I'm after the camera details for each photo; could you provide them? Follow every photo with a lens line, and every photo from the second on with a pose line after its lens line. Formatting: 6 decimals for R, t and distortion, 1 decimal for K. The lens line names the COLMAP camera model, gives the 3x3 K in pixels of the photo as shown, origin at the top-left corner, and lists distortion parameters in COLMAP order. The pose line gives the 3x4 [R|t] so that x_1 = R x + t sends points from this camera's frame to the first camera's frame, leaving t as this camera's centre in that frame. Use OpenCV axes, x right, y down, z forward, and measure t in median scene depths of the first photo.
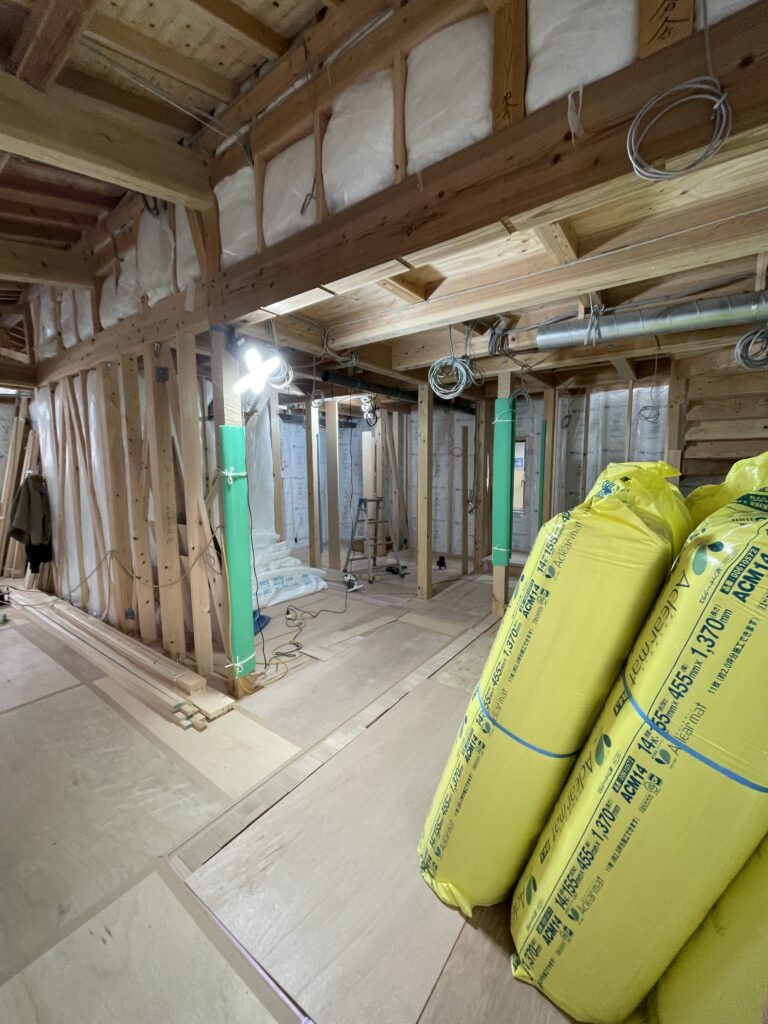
lens RADIAL K [[411.8, 0, 384.9], [0, 411.8, 511.2], [0, 0, 1]] dist [0.002125, 0.000678]
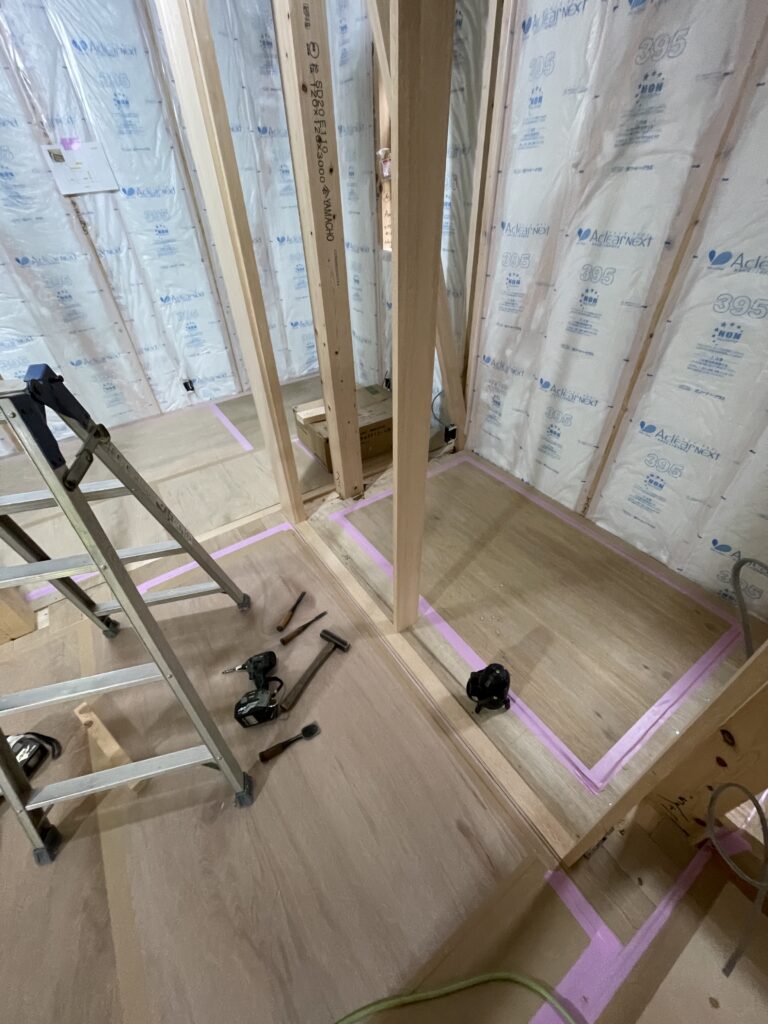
lens RADIAL K [[411.8, 0, 379.8], [0, 411.8, 508.9], [0, 0, 1]] dist [0.002125, 0.000678]
pose [[0.937008, 0.199886, -0.286464, 0.103386], [-0.009230, 0.833973, 0.551728, -0.055976], [0.349186, -0.514330, 0.783284, 0.703030]]
